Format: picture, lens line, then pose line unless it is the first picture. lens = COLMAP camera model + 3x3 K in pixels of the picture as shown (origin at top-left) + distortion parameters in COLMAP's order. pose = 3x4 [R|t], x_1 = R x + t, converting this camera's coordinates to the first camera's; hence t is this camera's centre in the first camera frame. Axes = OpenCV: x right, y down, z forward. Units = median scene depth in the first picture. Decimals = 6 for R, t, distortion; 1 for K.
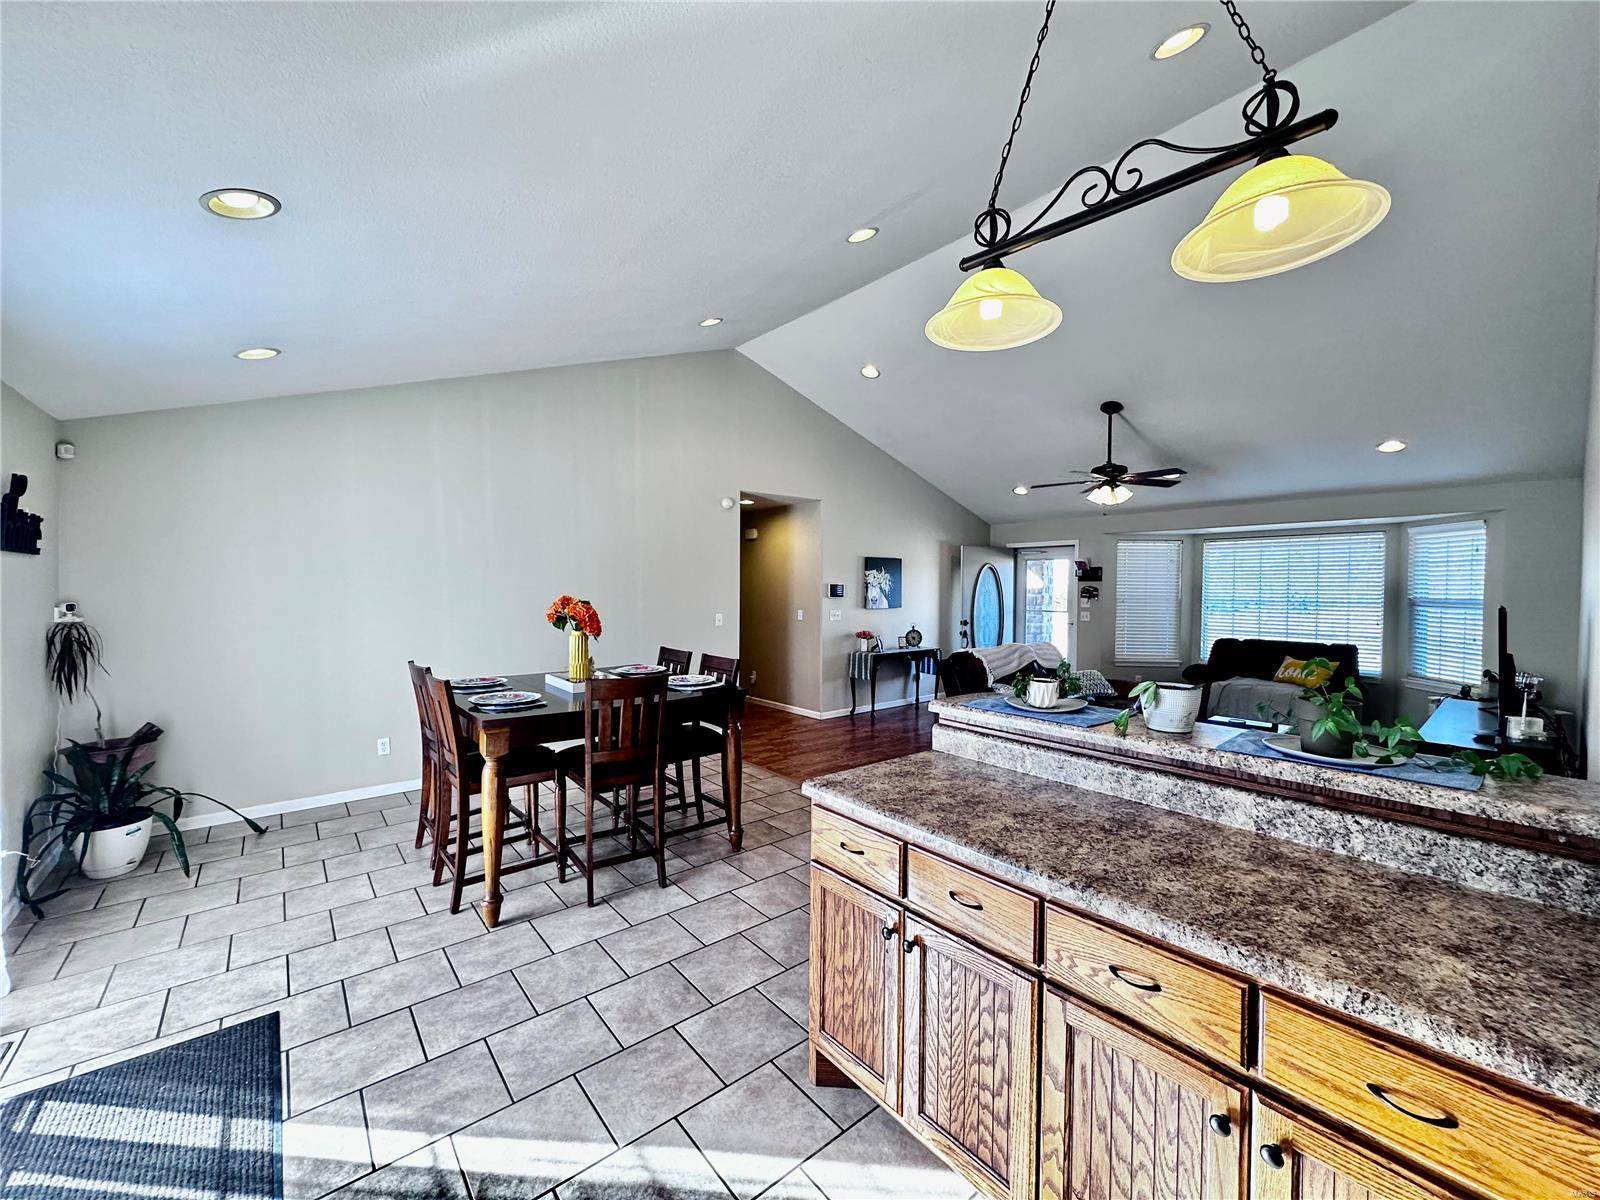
lens RADIAL K [[635.2, 0, 800.0], [0, 635.2, 600.0], [0, 0, 1]] dist [-0.001492, -0.000248]
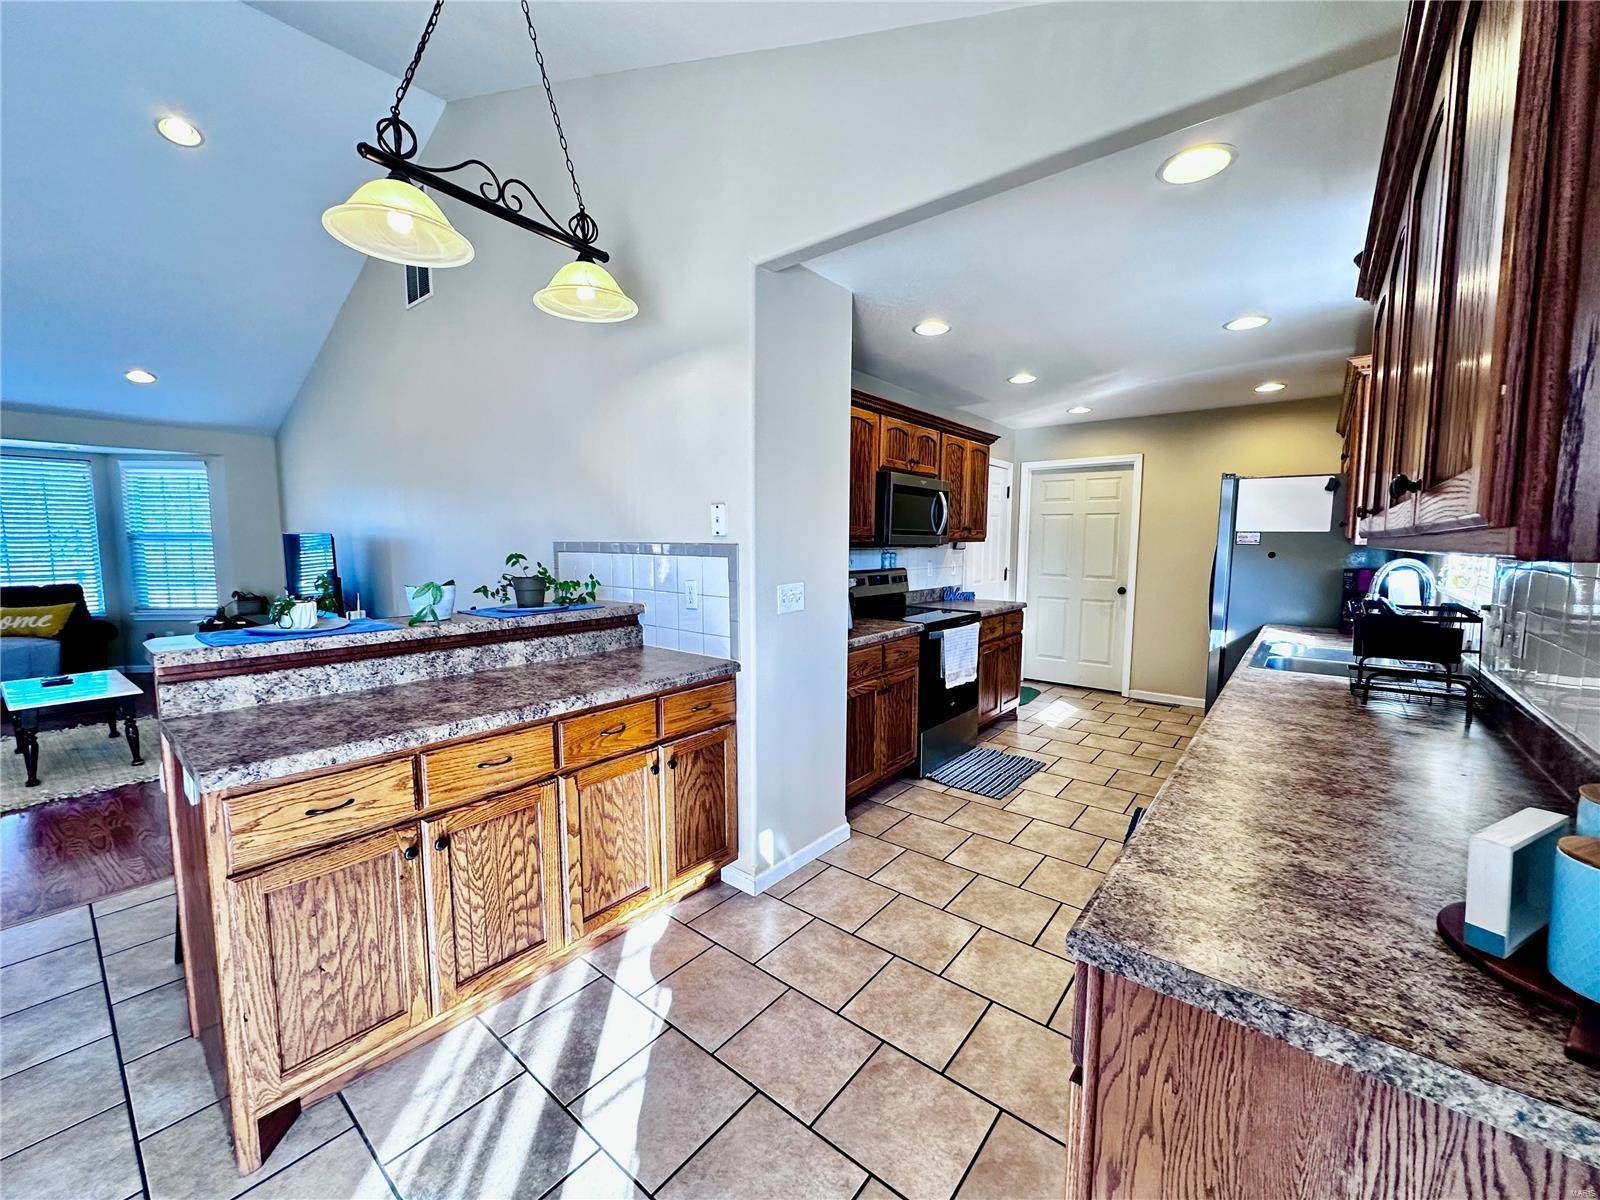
lens RADIAL K [[635.2, 0, 800.0], [0, 635.2, 600.0], [0, 0, 1]] dist [-0.001492, -0.000248]
pose [[-0.194994, -0.101785, 0.975509, -0.936122], [0.014572, 0.994190, 0.106648, 0.049296], [-0.980696, 0.035011, -0.192378, 0.628338]]
